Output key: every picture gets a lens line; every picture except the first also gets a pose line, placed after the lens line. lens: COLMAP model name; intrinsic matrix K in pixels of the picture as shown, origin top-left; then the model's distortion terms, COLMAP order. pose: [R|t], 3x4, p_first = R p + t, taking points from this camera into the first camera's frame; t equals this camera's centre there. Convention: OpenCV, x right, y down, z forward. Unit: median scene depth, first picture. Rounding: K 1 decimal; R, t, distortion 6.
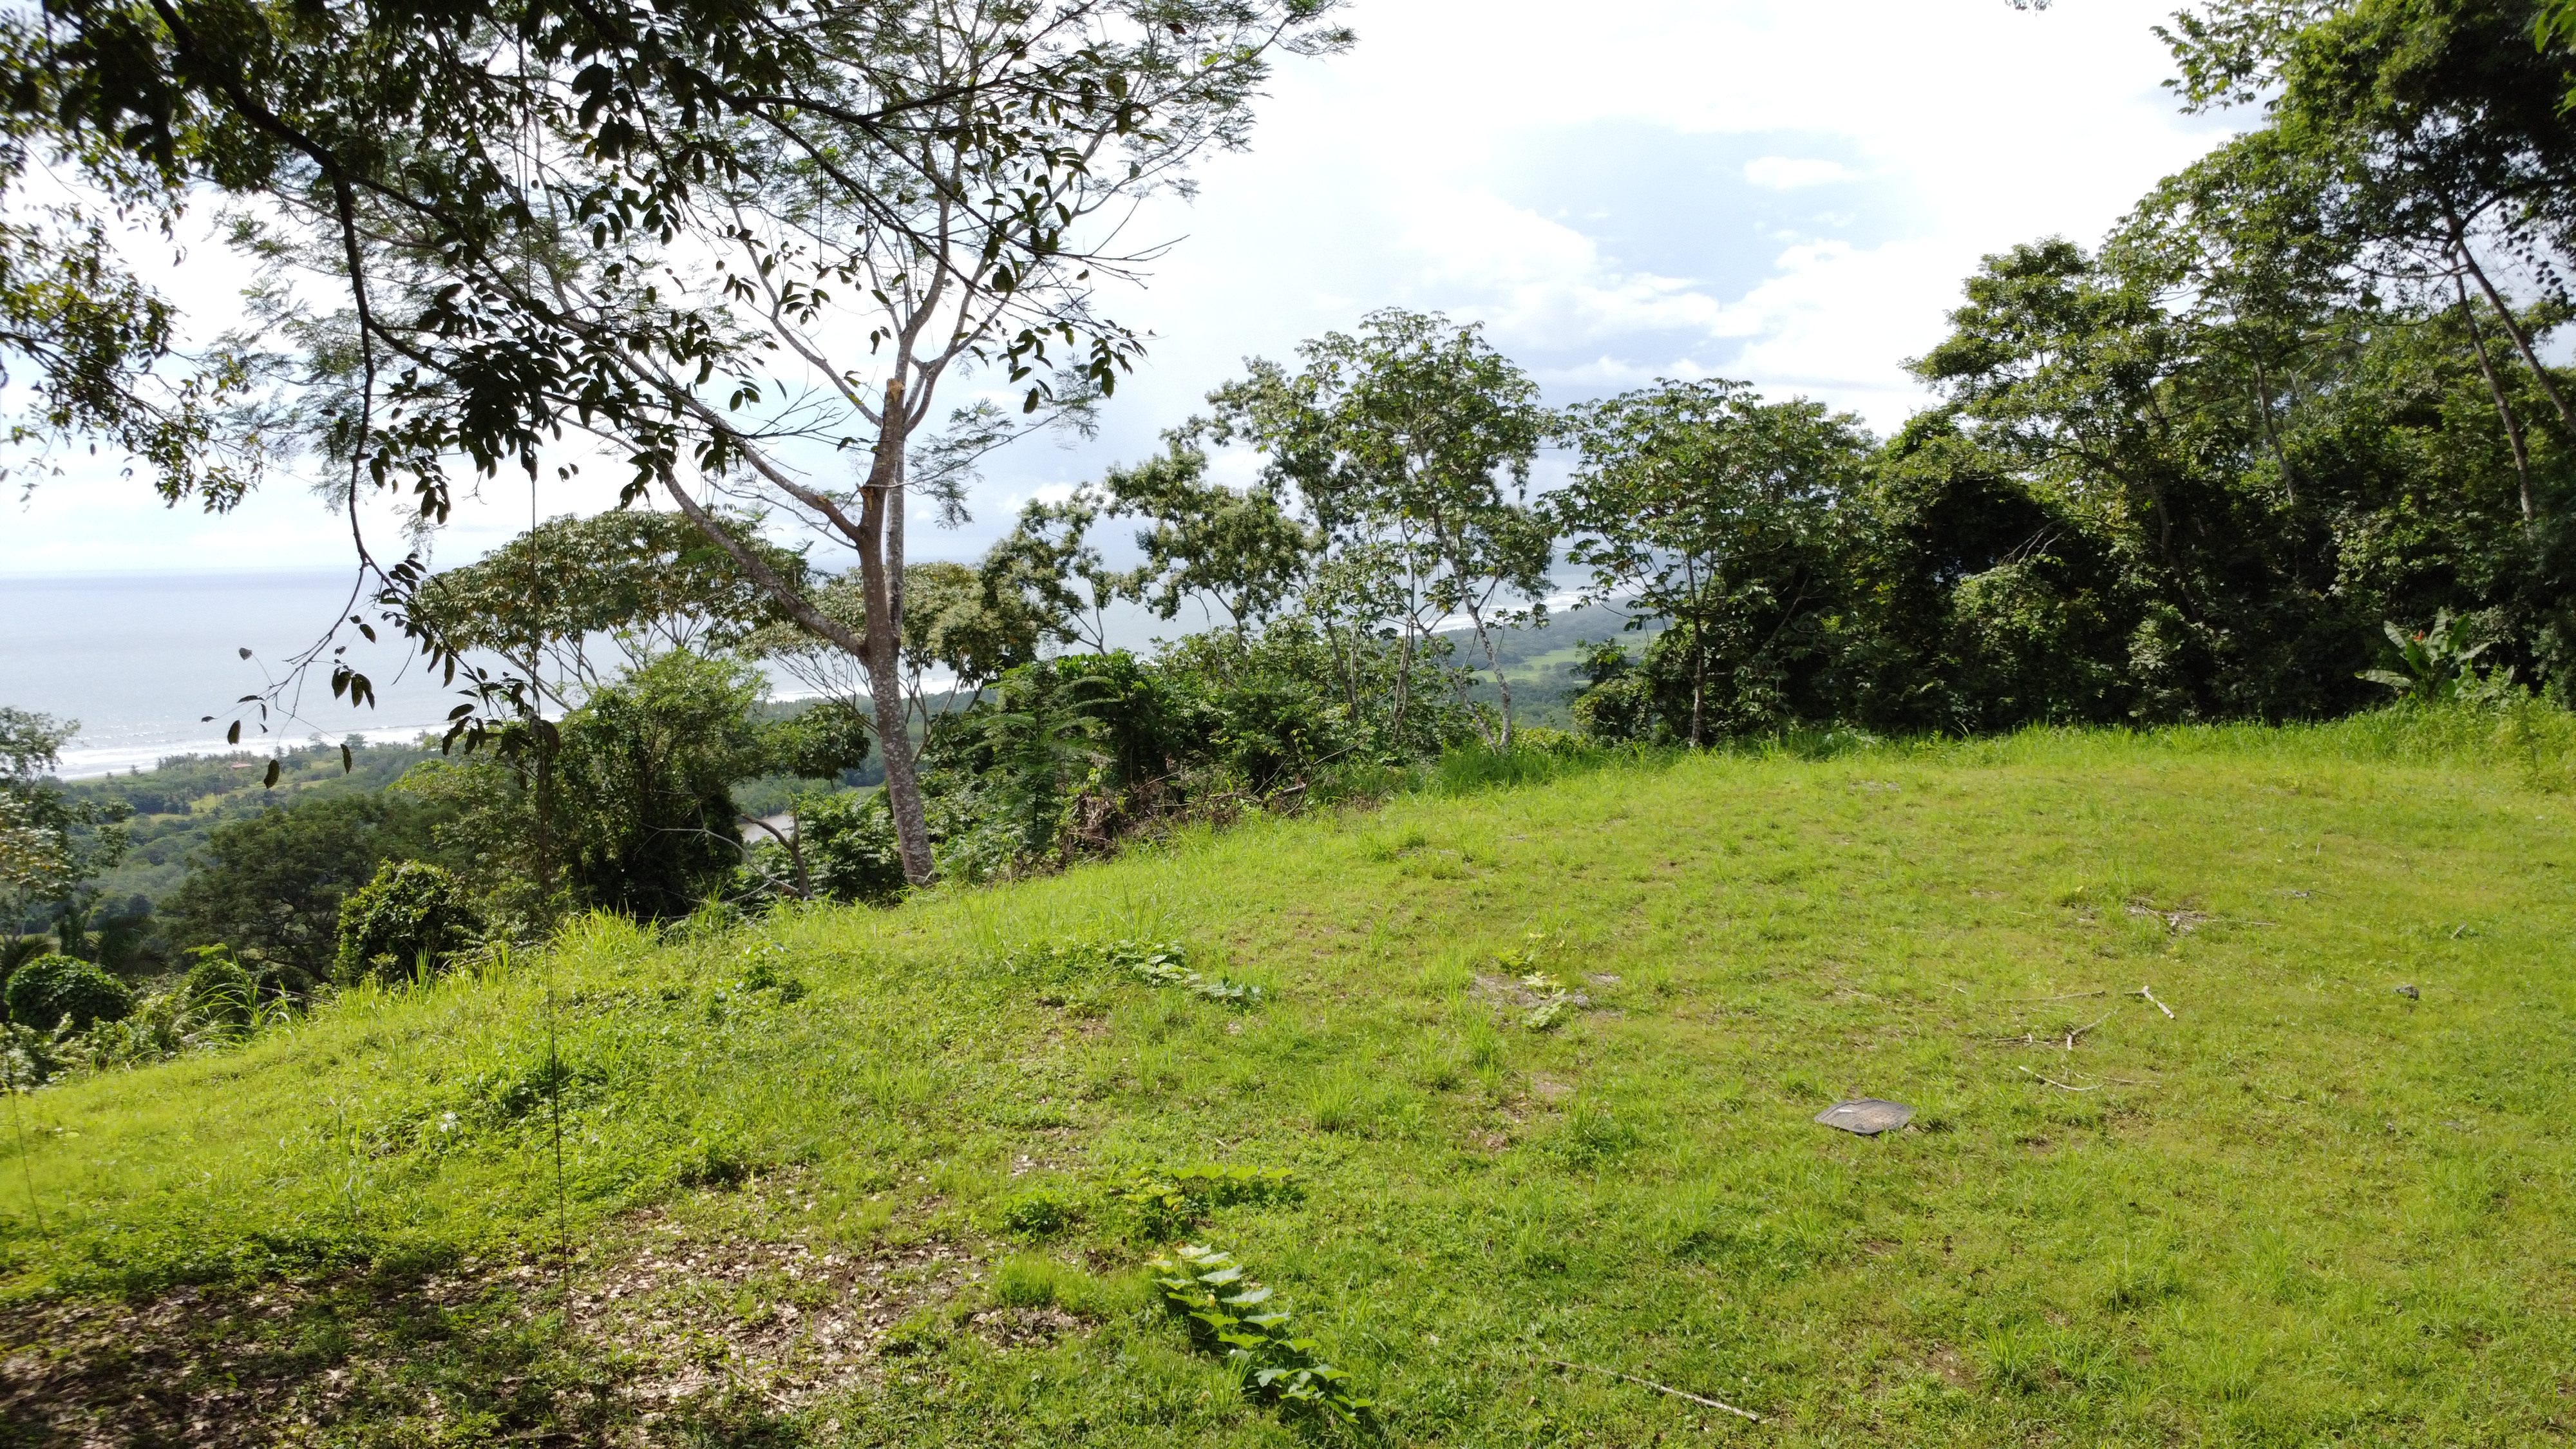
lens RADIAL K [[1835.5, 0, 1291.5], [0, 1835.5, 800.4], [0, 0, 1]] dist [-0.031723, 0.000415]
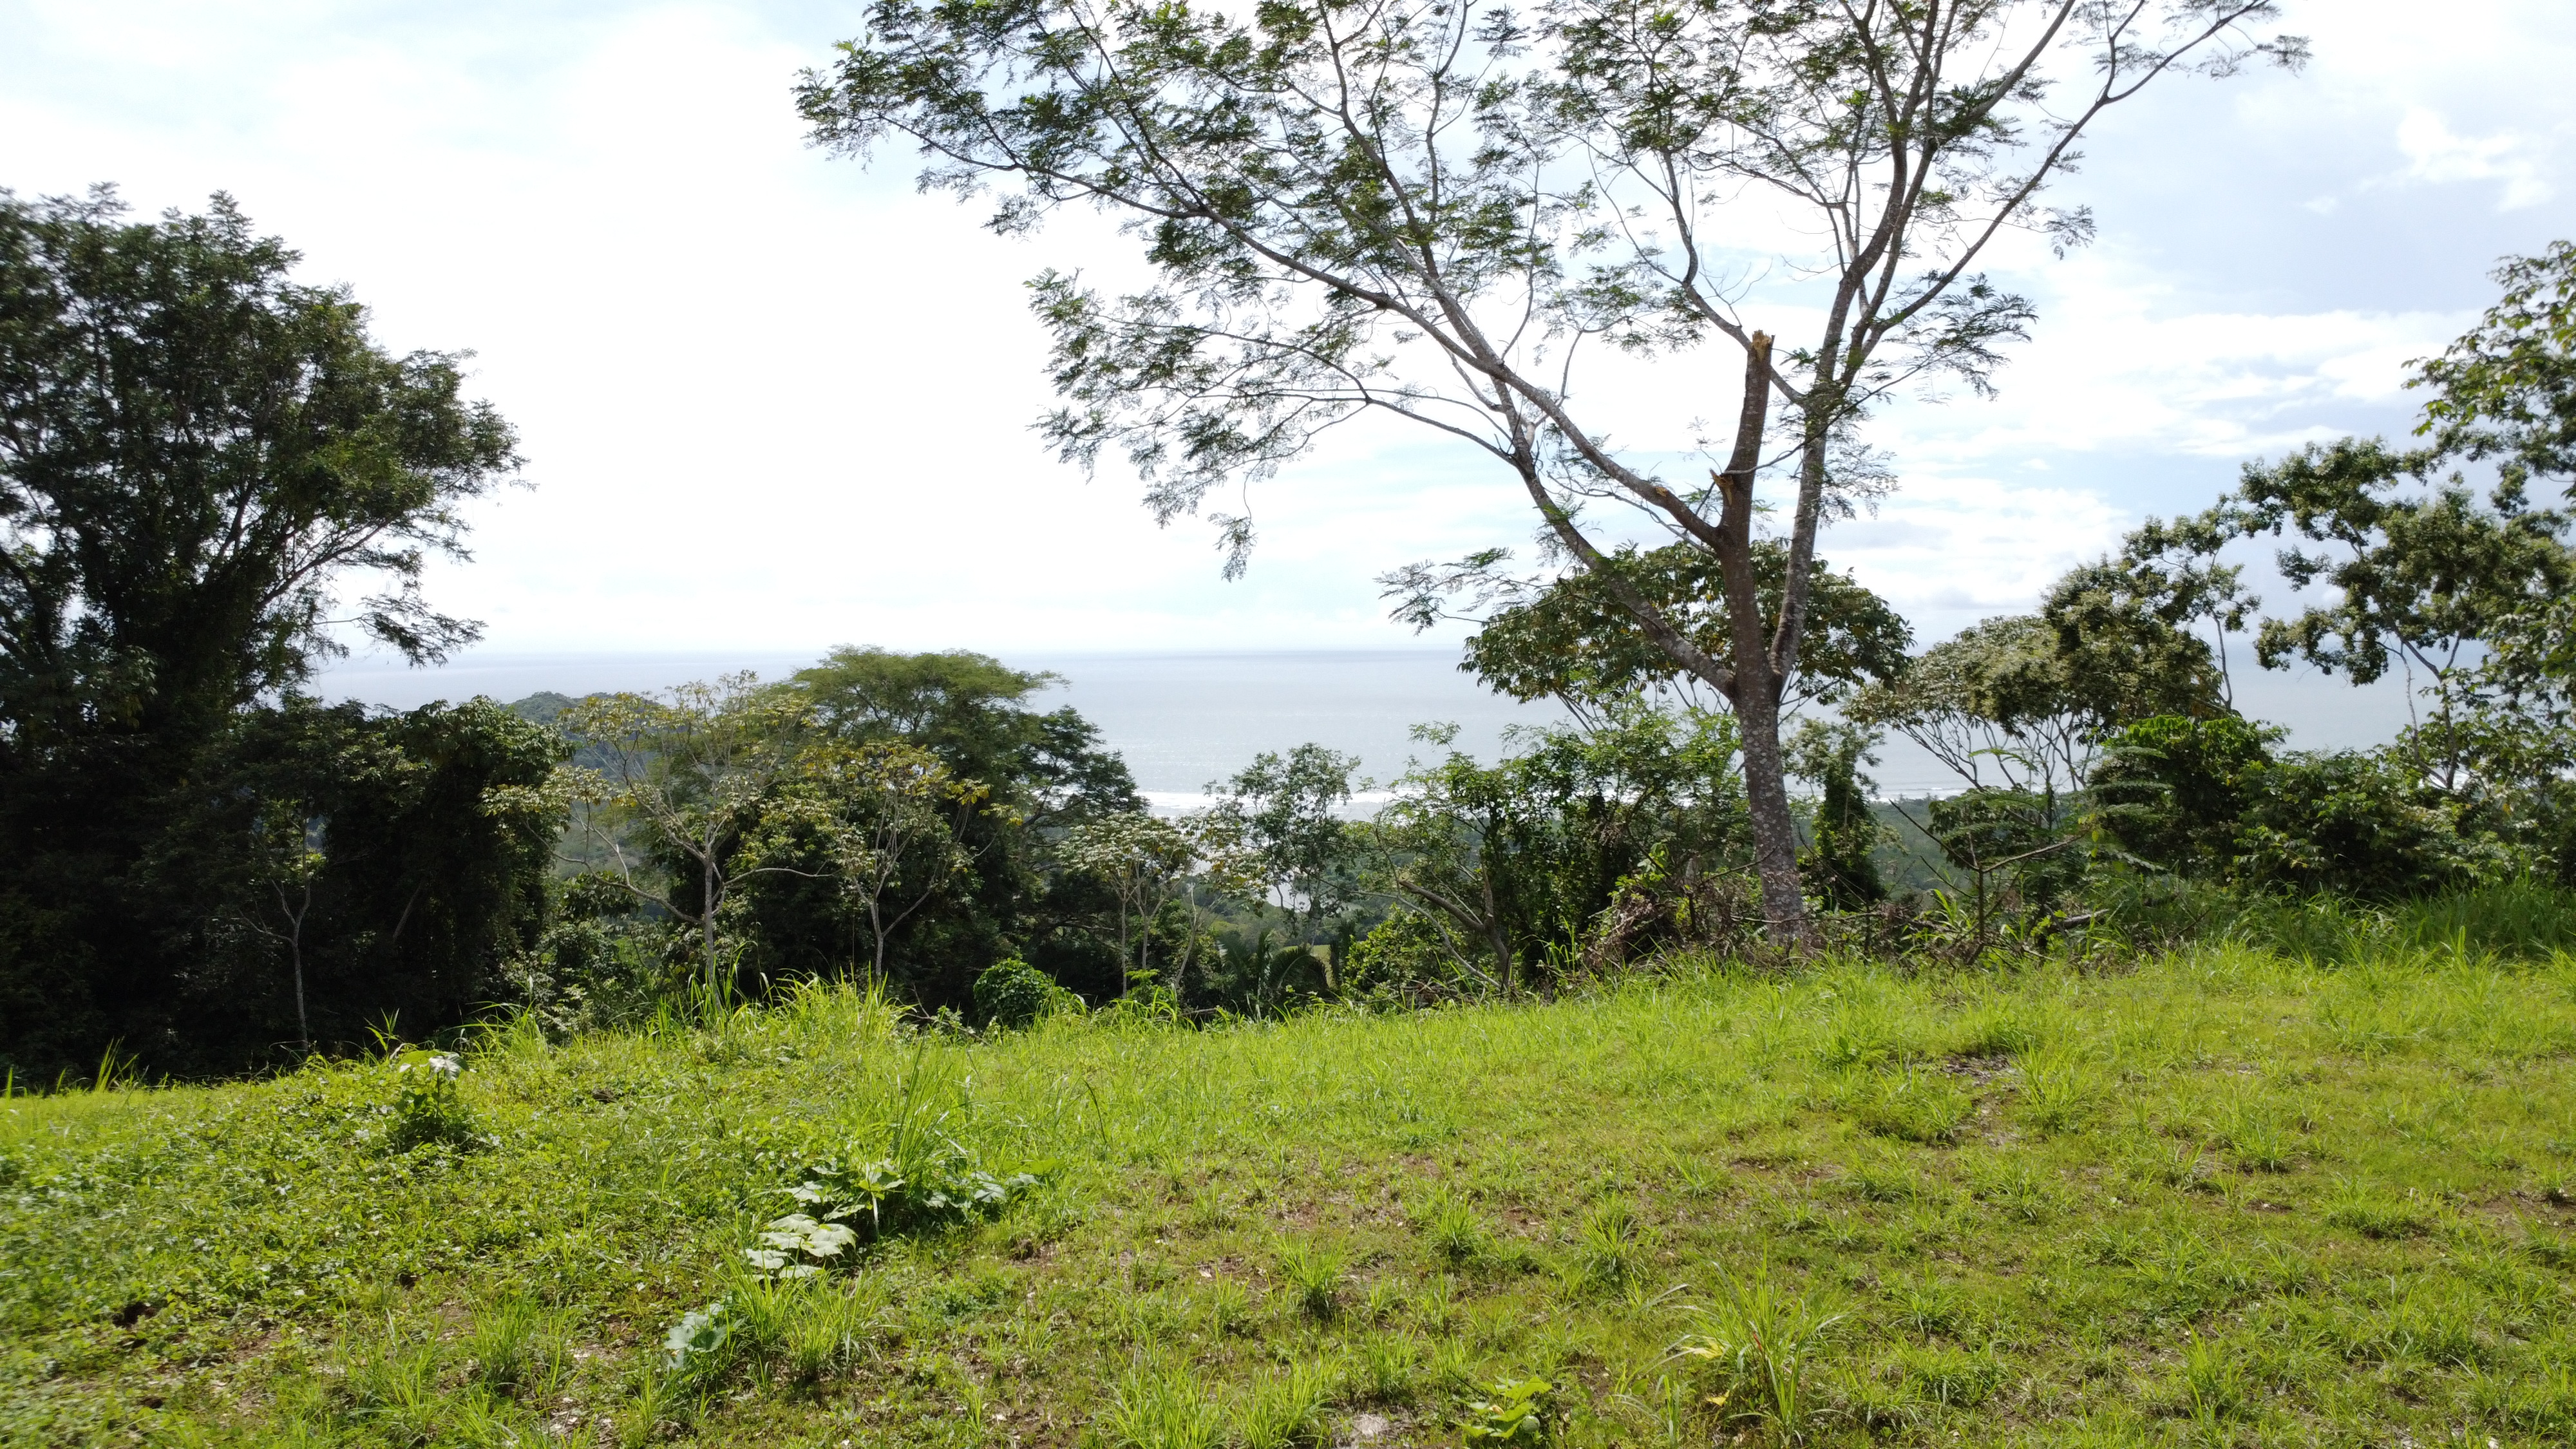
lens RADIAL K [[1878.6, 0, 1288.0], [0, 1878.6, 724.5], [0, 0, 1]] dist [-0.016865, -0.038799]
pose [[0.758727, 0.033011, -0.650572, 0.118552], [-0.089433, 0.994537, -0.053836, -0.005470], [0.645241, 0.099030, 0.757534, 0.228835]]
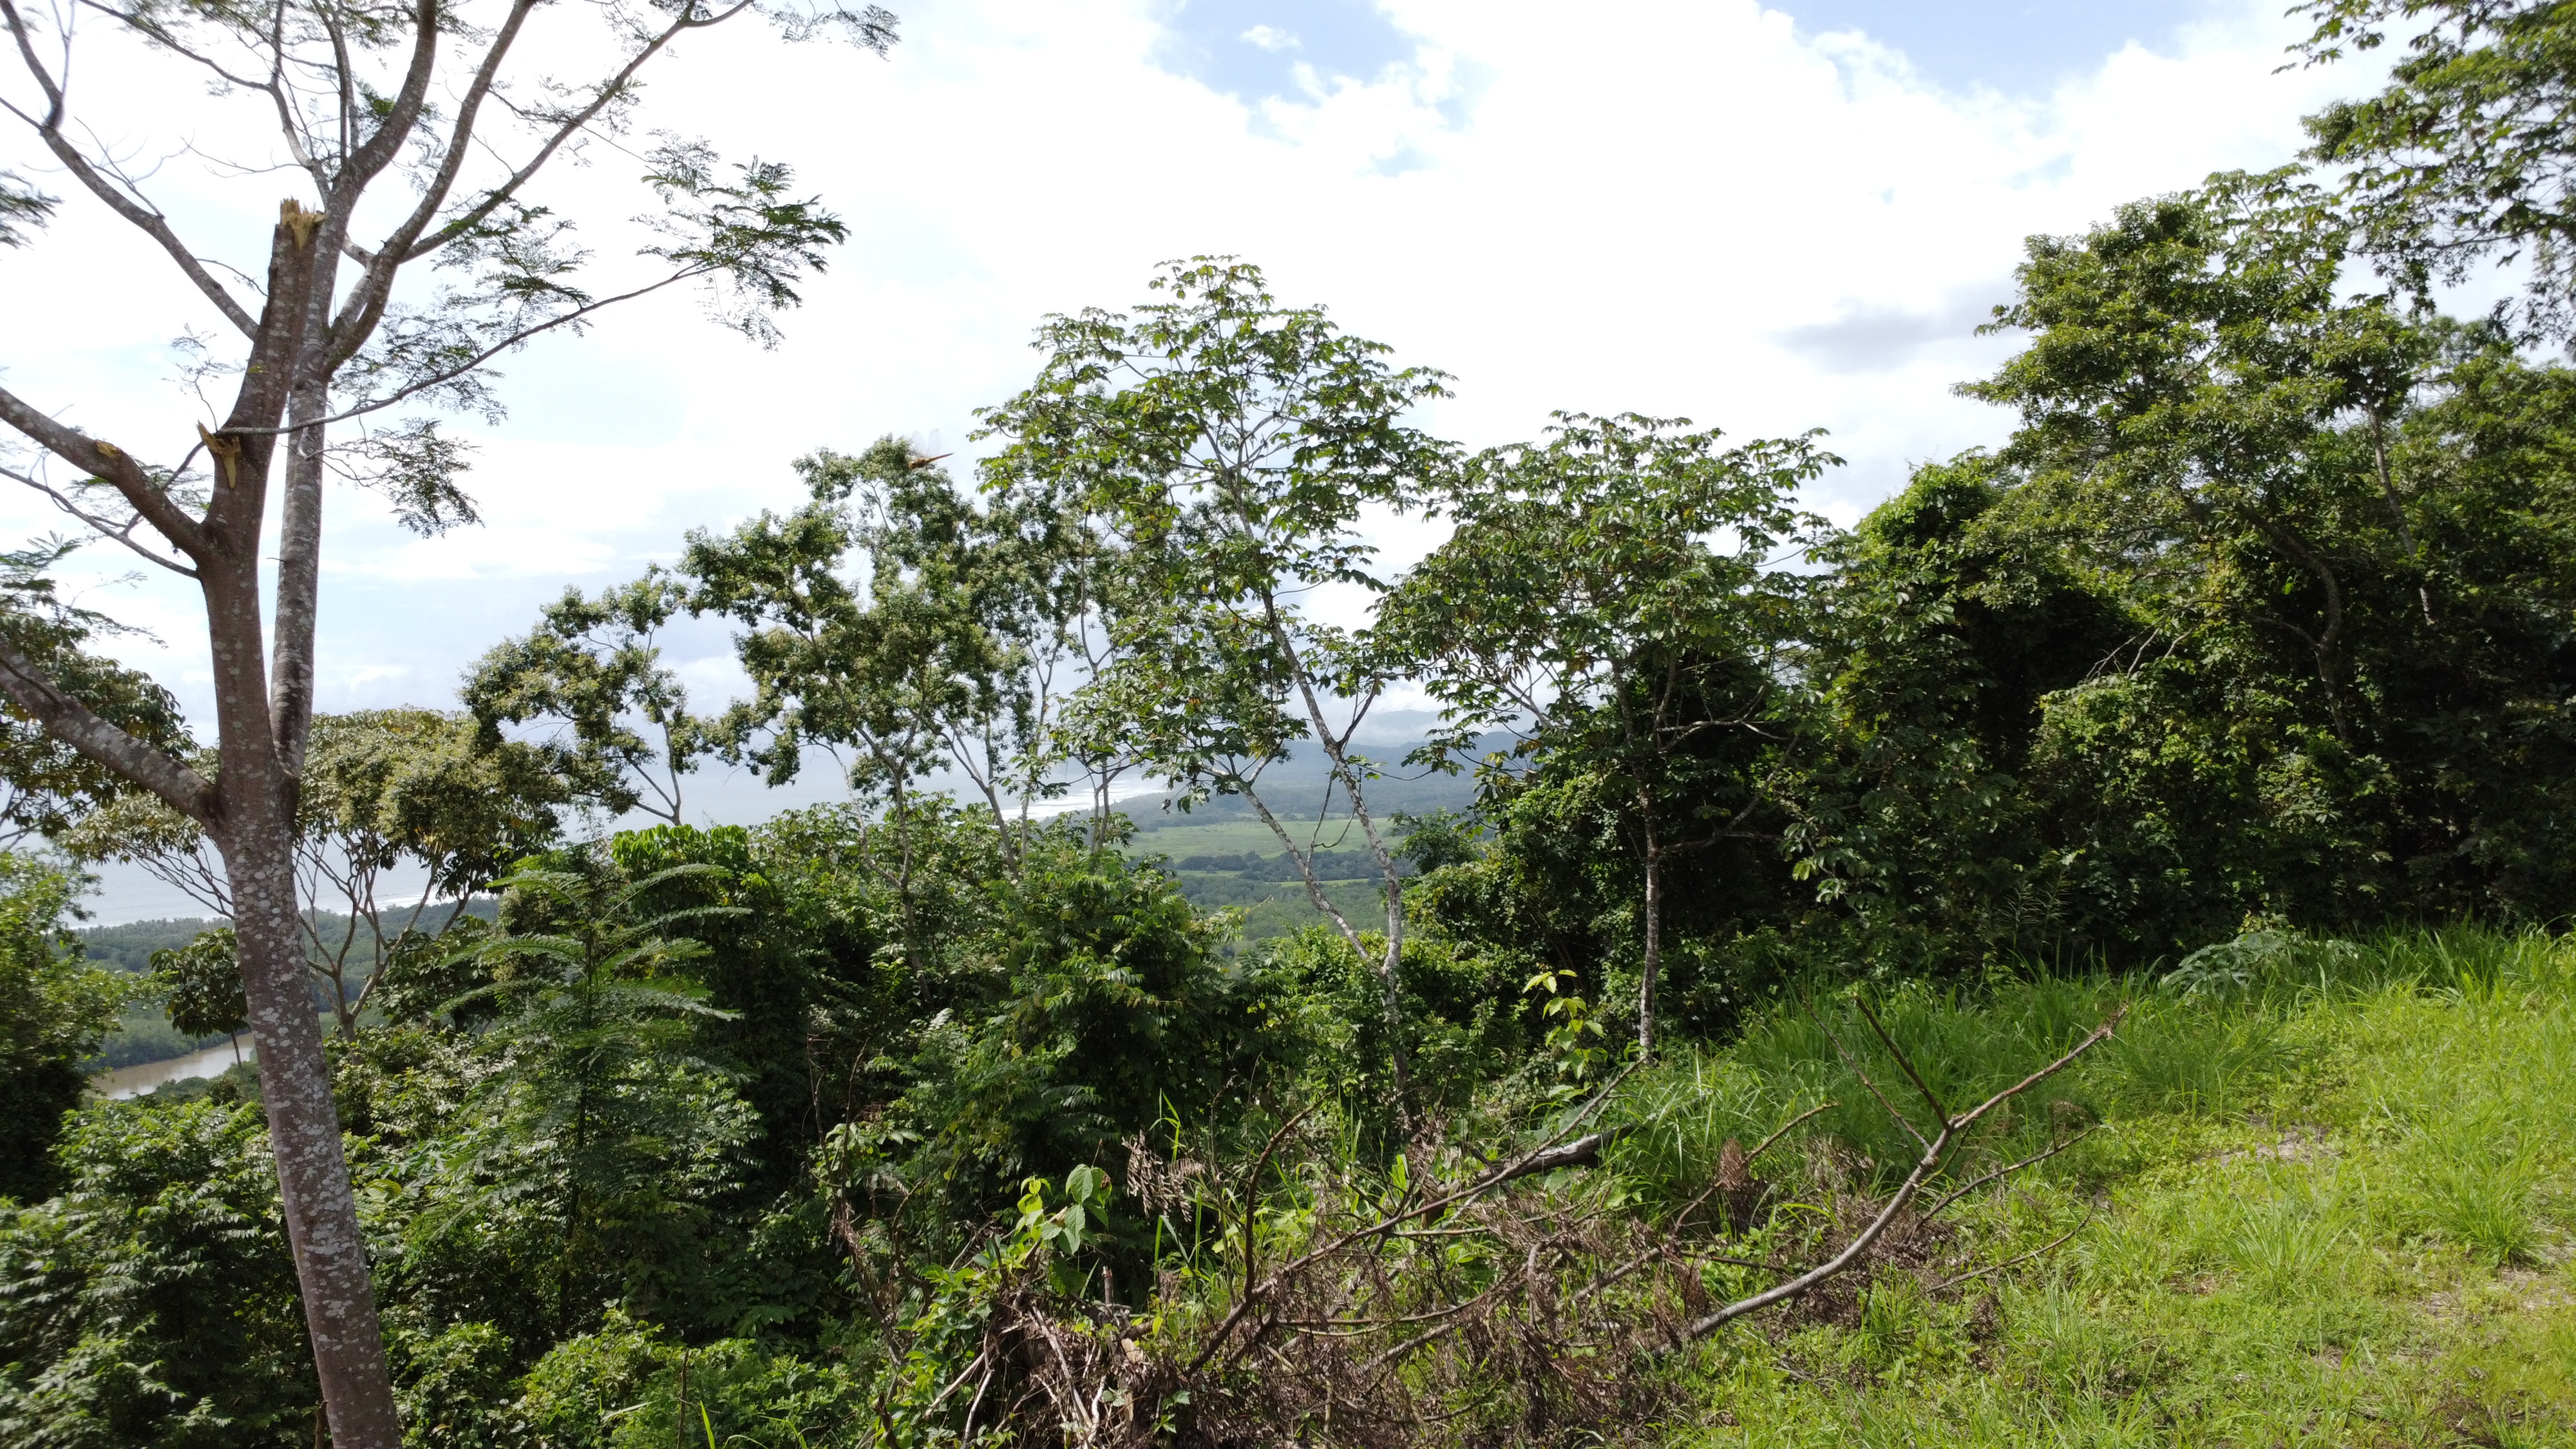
lens RADIAL K [[1885.0, 0, 1278.3], [0, 1885.0, 720.7], [0, 0, 1]] dist [-0.020603, -0.023645]
pose [[0.969590, 0.001471, 0.244732, -0.075557], [0.034229, 0.989338, -0.141558, -0.023935], [-0.242331, 0.145630, 0.959201, 0.405438]]
